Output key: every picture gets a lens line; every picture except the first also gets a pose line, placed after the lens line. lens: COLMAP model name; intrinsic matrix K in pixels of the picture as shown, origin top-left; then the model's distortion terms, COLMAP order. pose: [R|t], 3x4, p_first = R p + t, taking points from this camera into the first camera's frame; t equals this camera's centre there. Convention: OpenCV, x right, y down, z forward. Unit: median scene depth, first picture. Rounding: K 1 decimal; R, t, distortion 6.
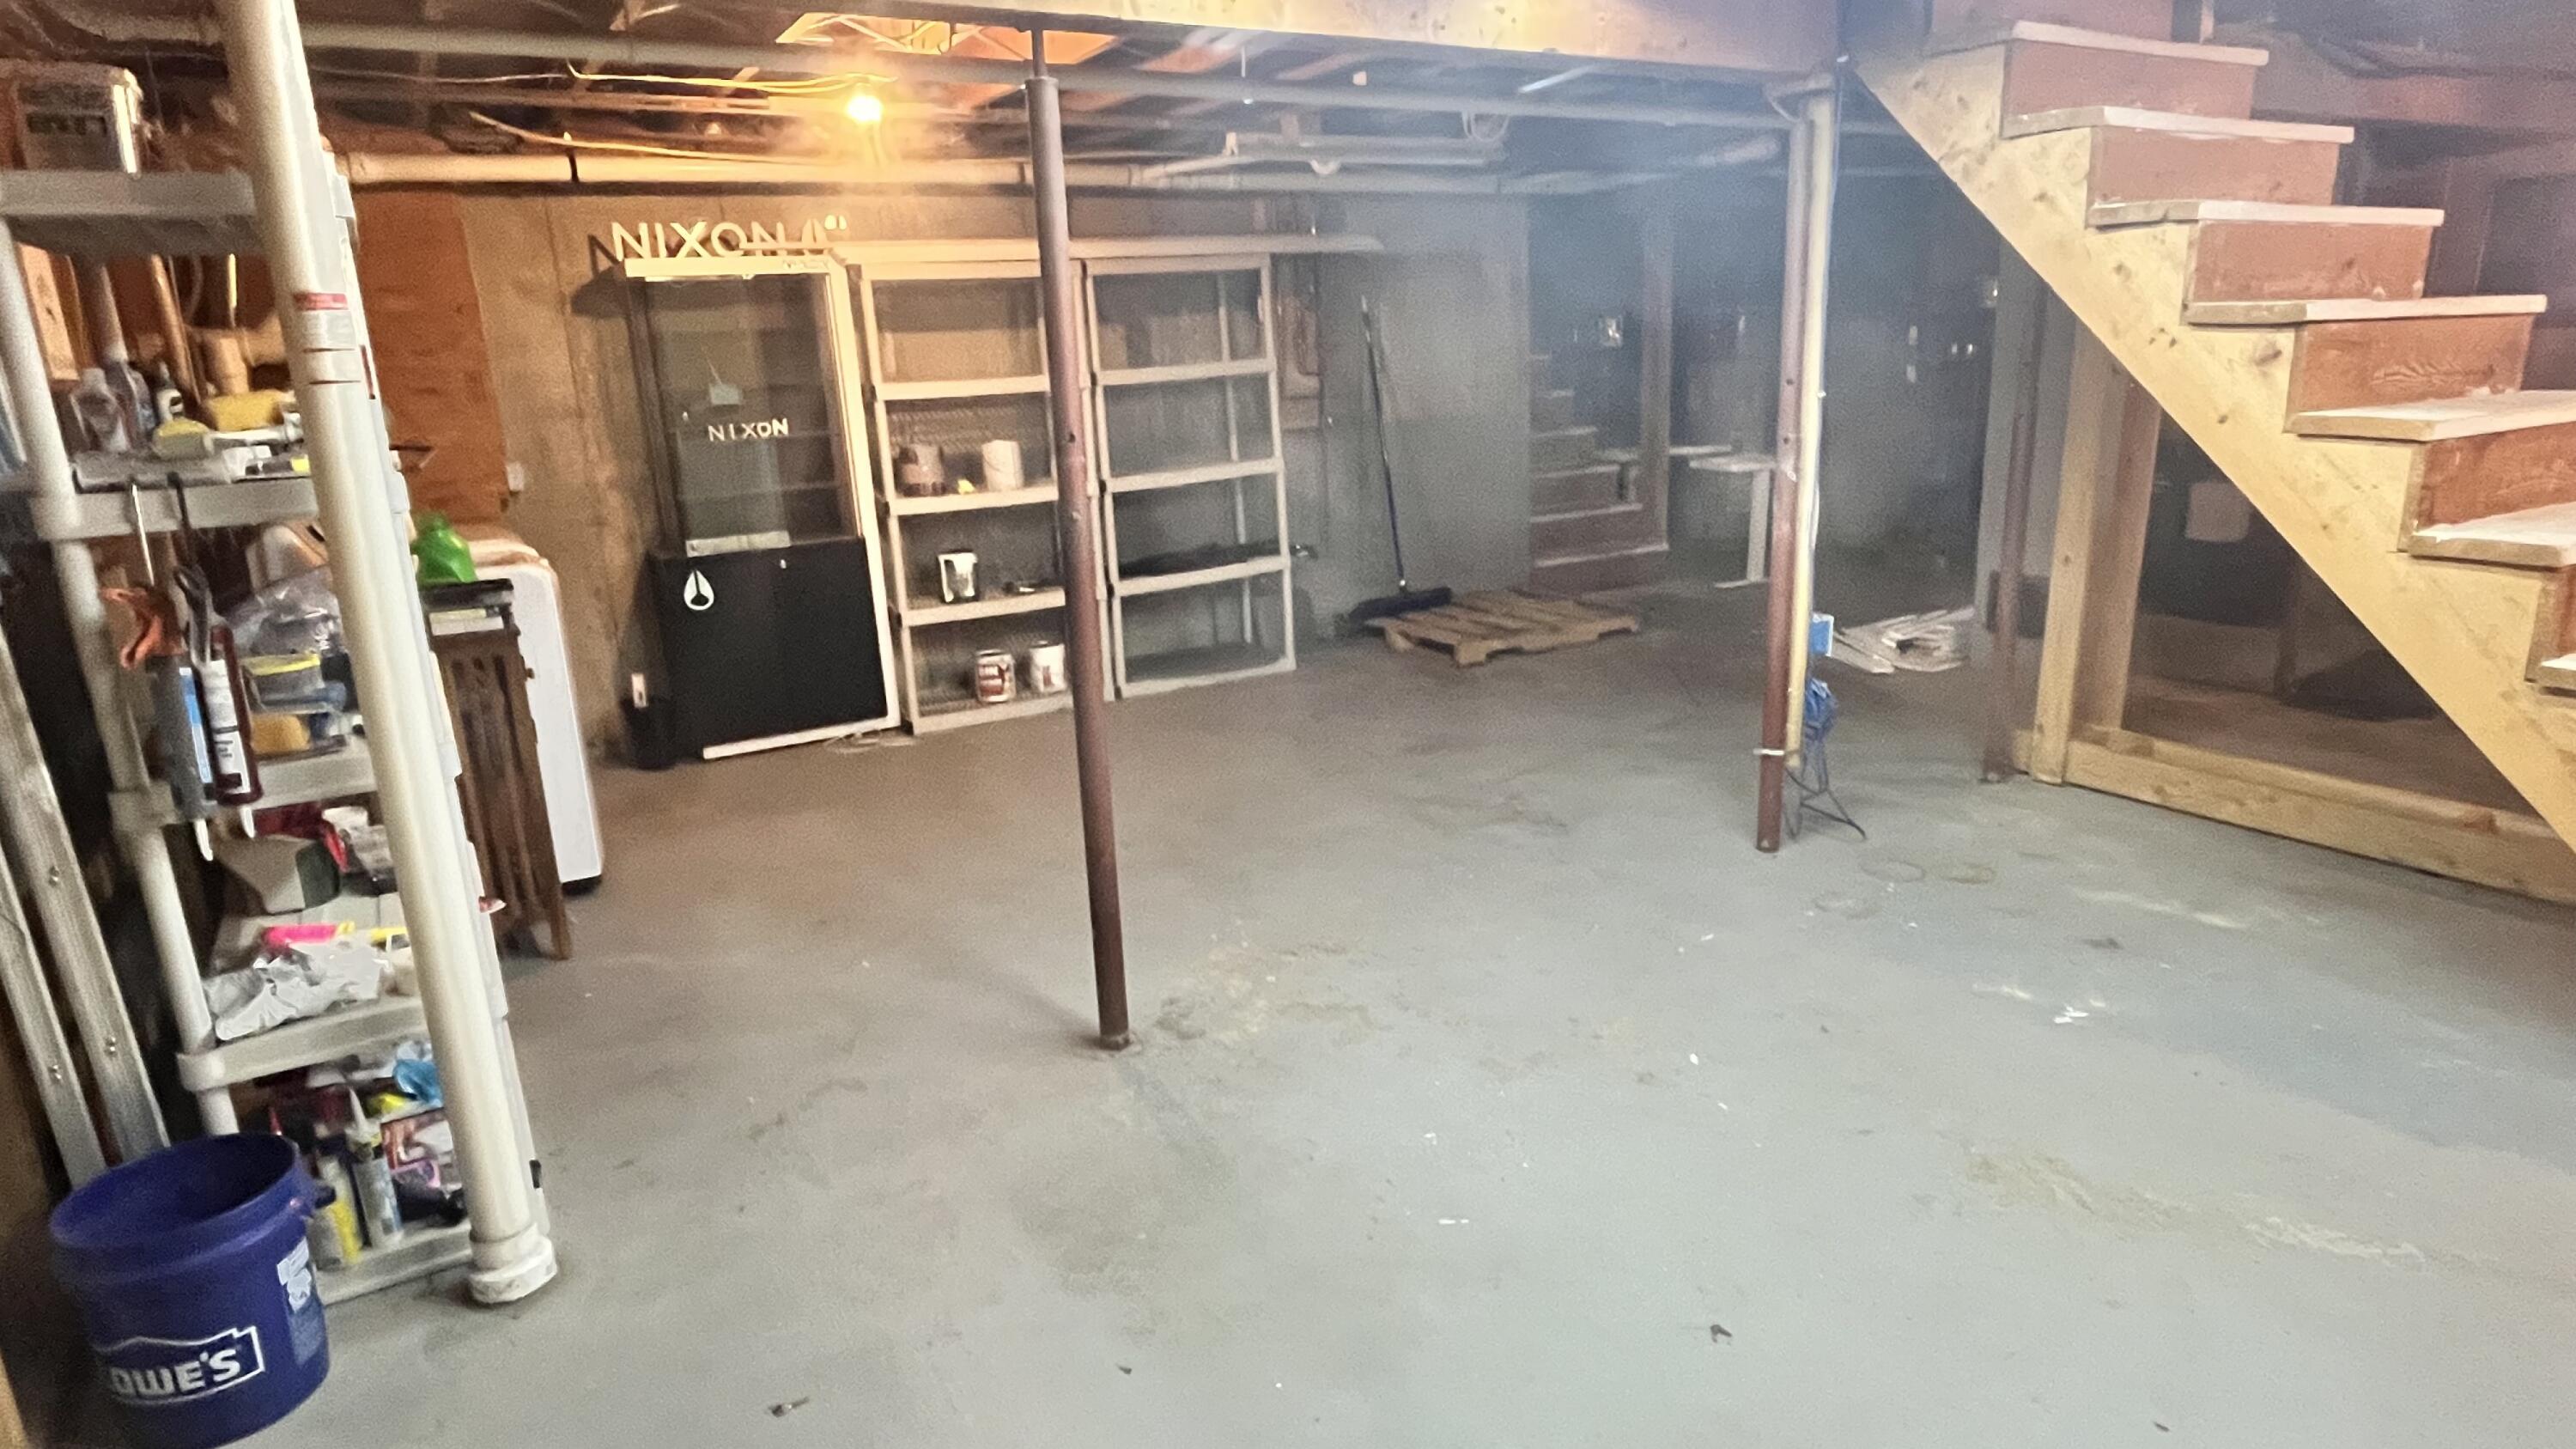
lens RADIAL K [[1469.9, 0, 1288.0], [0, 1469.9, 724.5], [0, 0, 1]] dist [-0.001032, -0.000041]
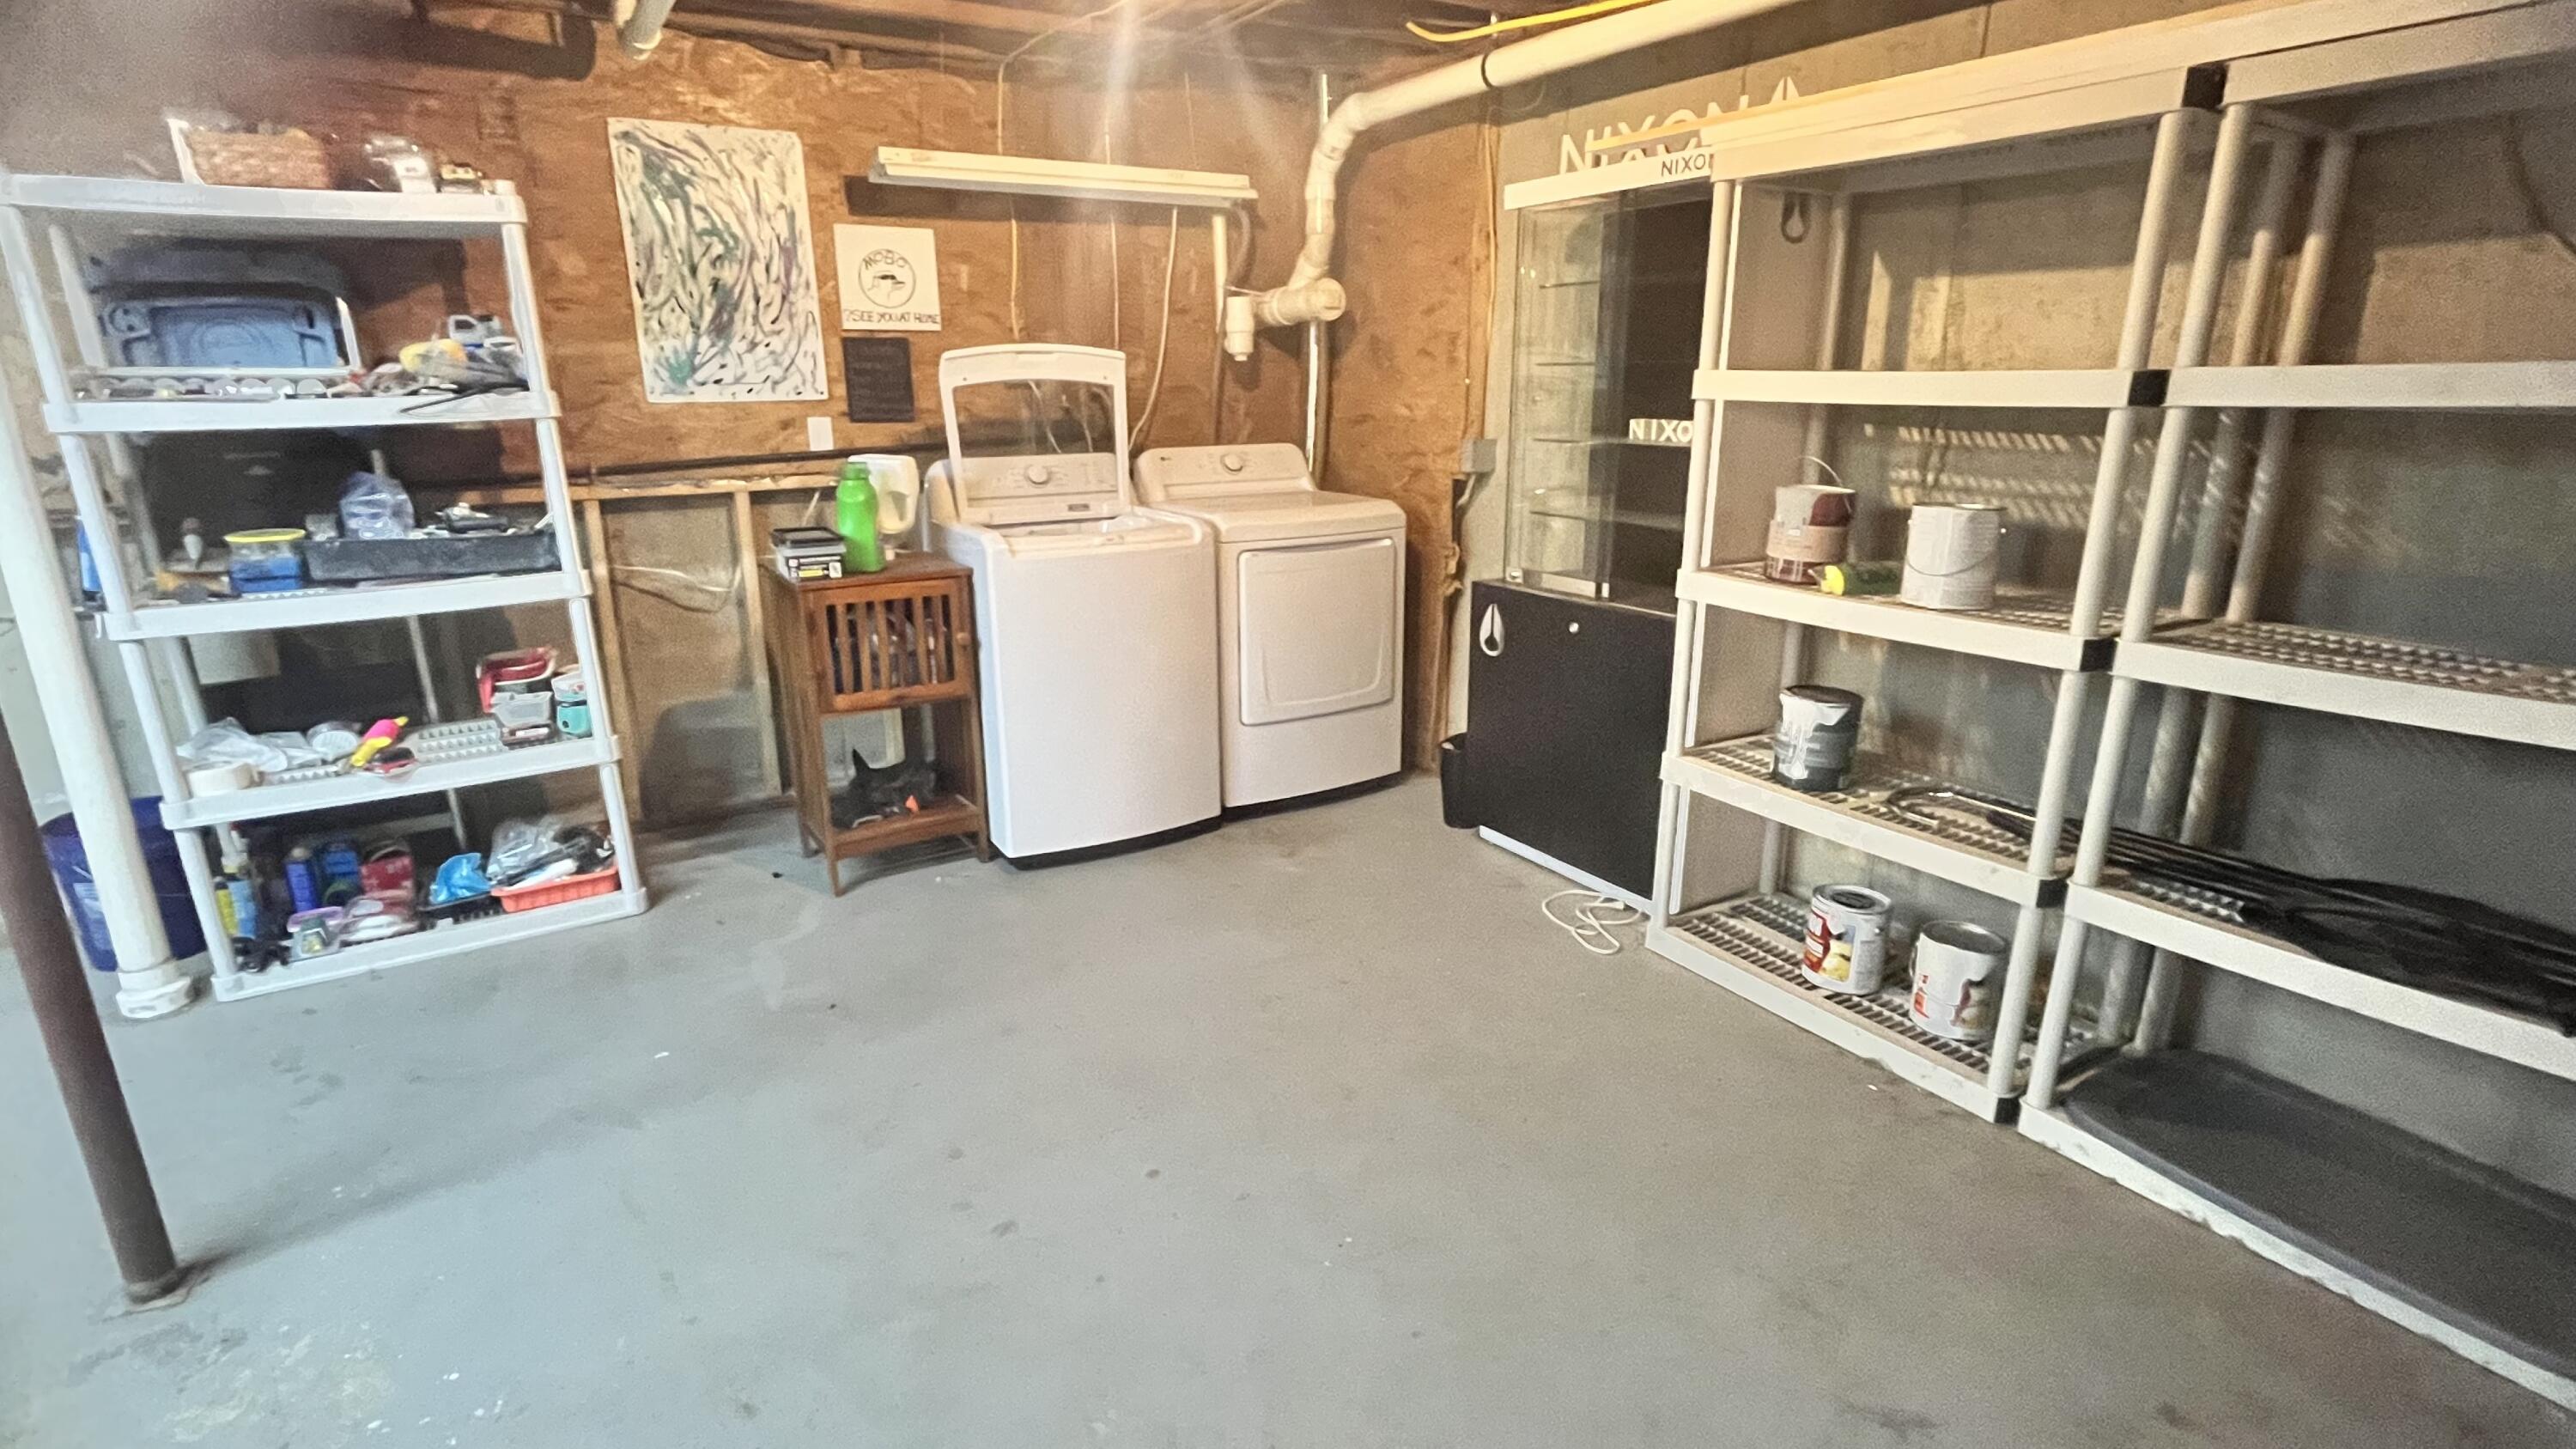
lens RADIAL K [[1244.0, 0, 1288.0], [0, 1244.0, 724.5], [0, 0, 1]] dist [0.000325, -0.000044]
pose [[-0.008709, 0.325224, -0.945597, 0.220755], [-0.229670, 0.919702, 0.318433, -0.218017], [0.973230, 0.219948, 0.066685, 0.822700]]
